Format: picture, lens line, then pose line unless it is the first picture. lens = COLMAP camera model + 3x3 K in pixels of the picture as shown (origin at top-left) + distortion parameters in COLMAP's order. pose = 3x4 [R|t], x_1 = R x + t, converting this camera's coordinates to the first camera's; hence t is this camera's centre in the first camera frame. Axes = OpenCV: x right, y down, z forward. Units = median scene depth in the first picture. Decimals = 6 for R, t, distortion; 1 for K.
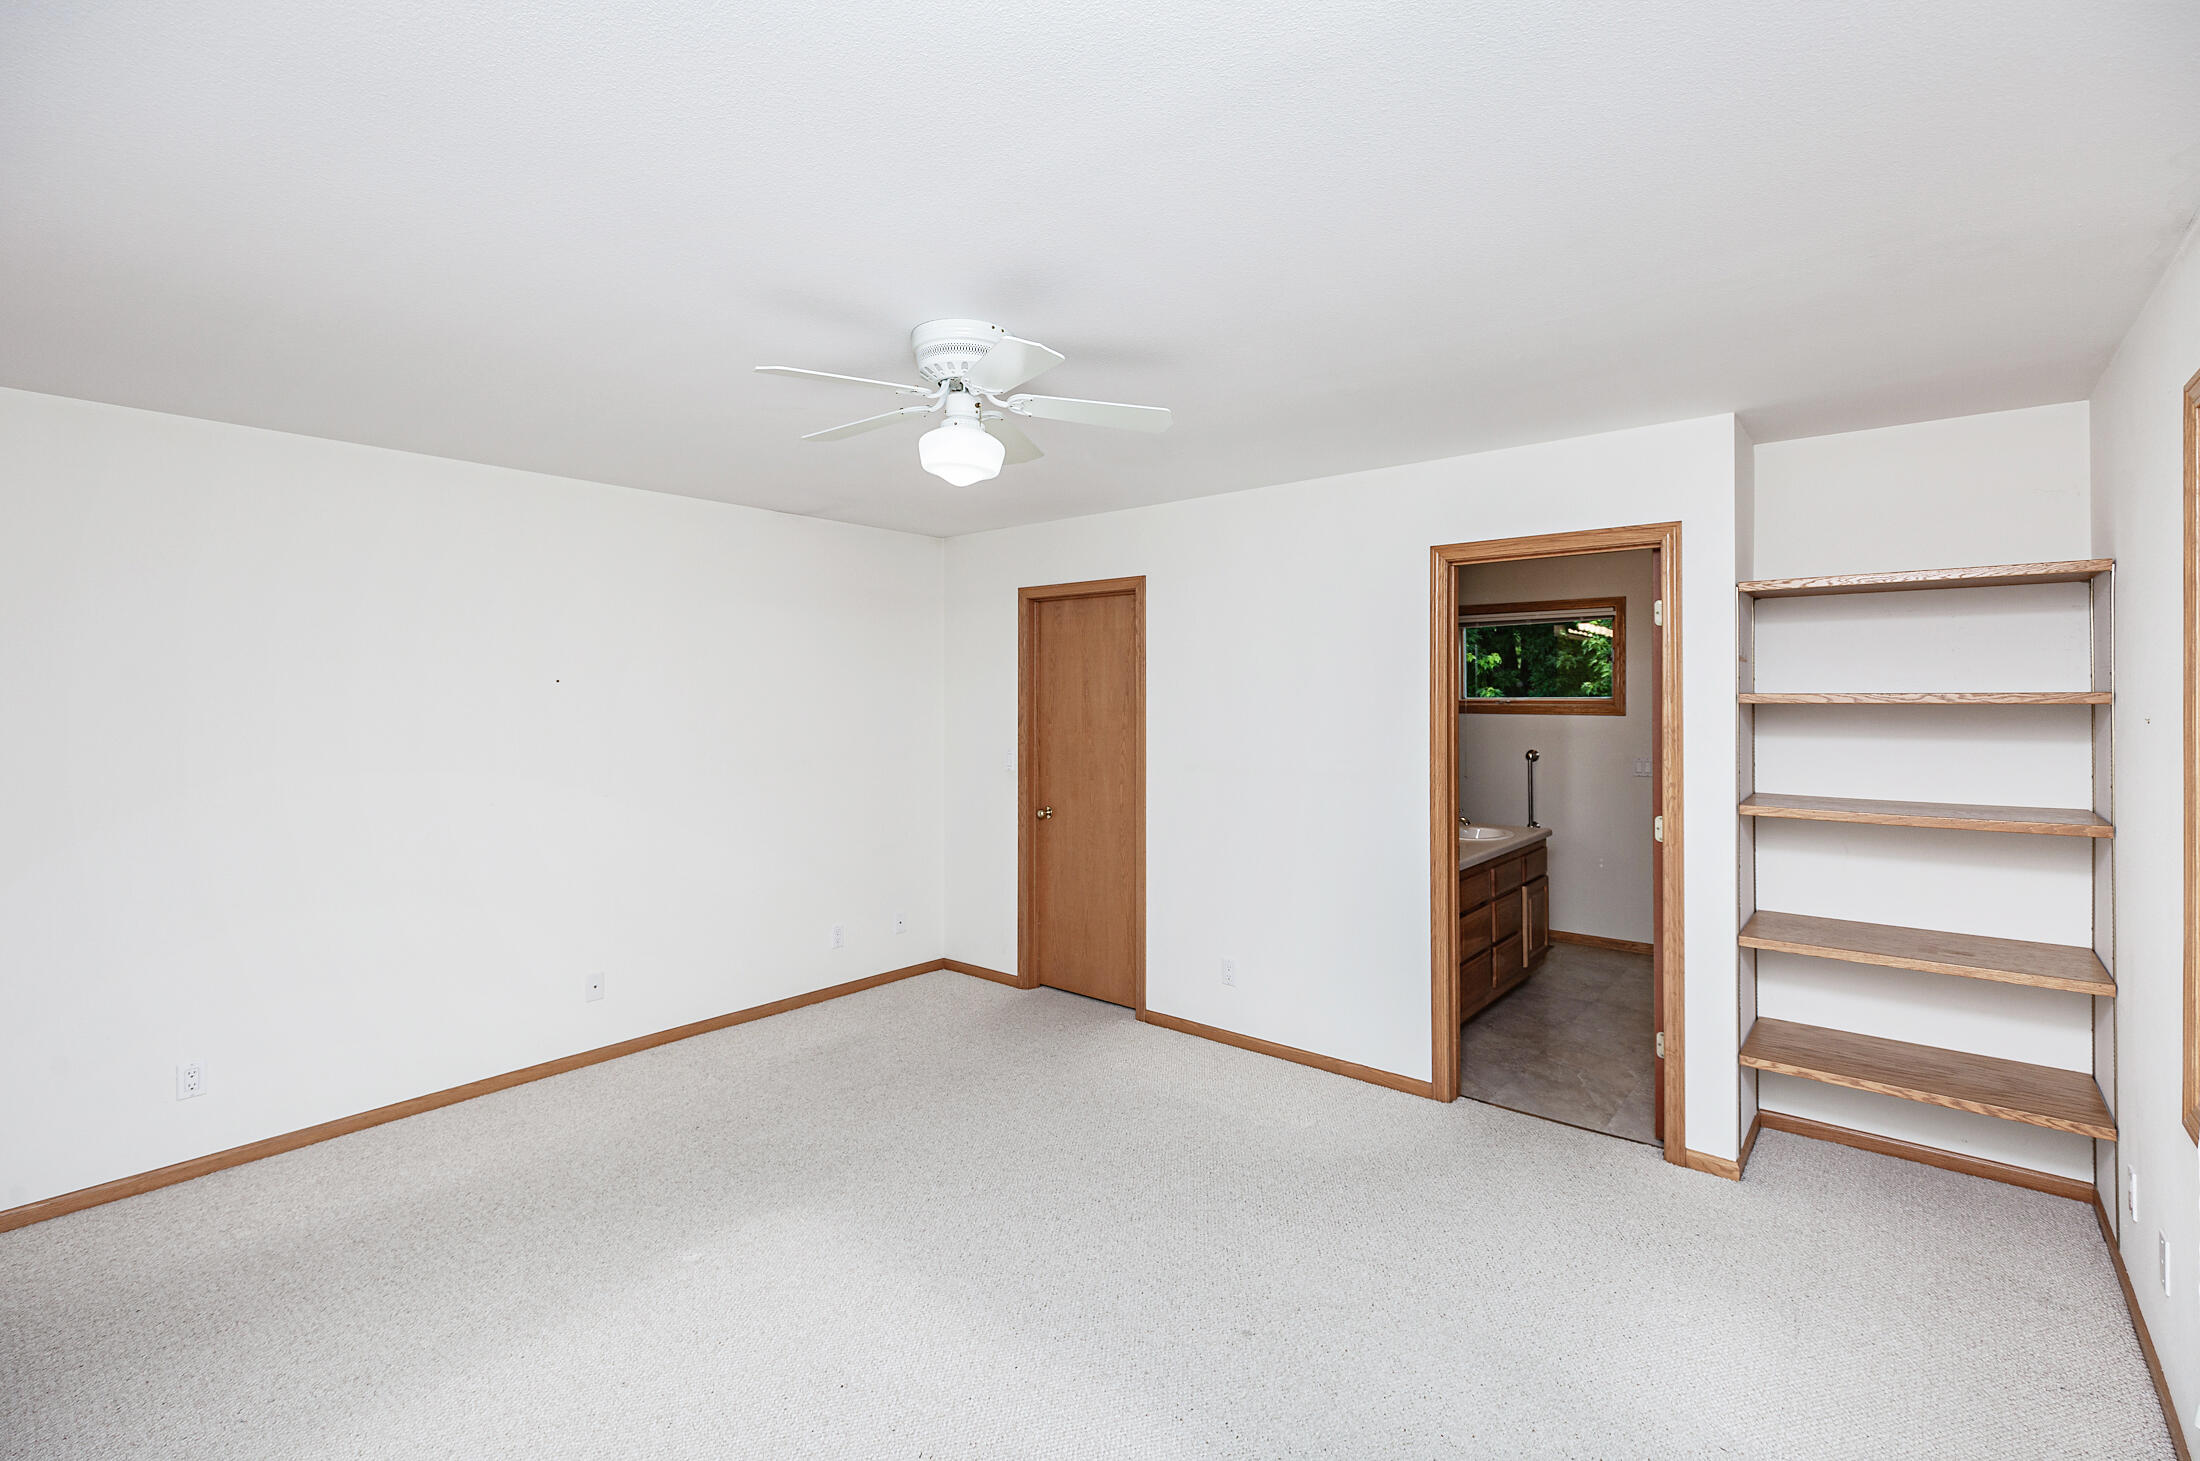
lens RADIAL K [[988.6, 0, 1103.6], [0, 988.6, 704.2], [0, 0, 1]] dist [0.000926, -0.000880]
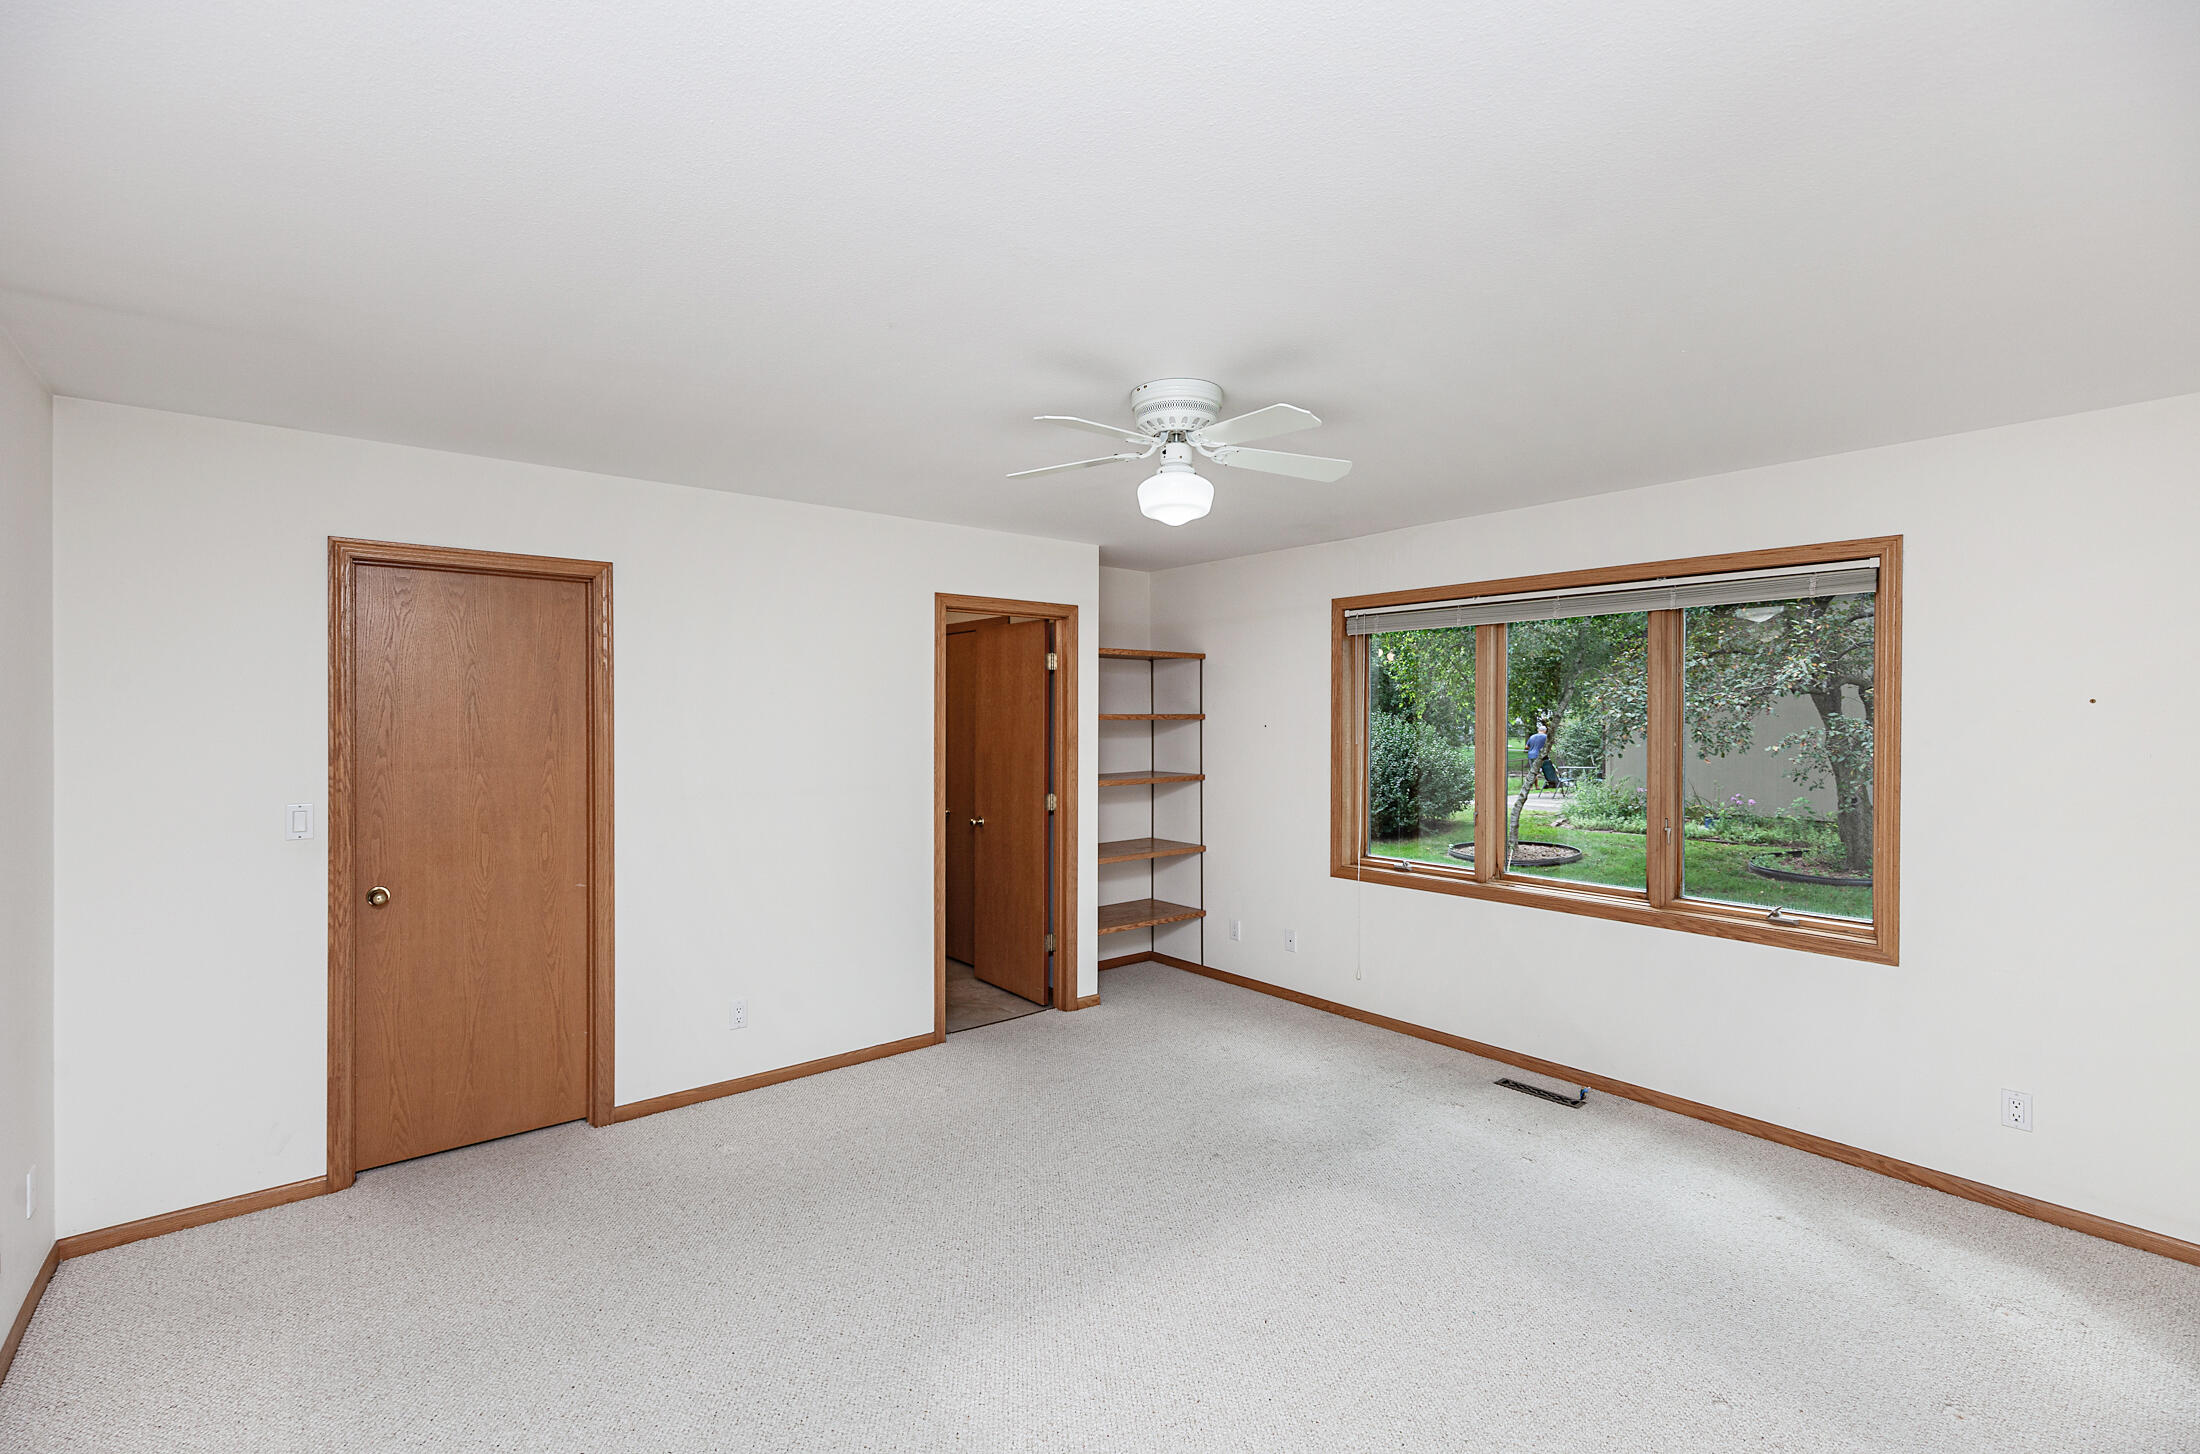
lens RADIAL K [[1000.9, 0, 1100.0], [0, 1000.9, 727.0], [0, 0, 1]] dist [0.001208, 0.000024]
pose [[0.165088, -0.007372, 0.986251, -0.857567], [0.010756, 0.999926, 0.005674, 0.001963], [-0.986220, 0.009671, 0.165155, 0.596033]]
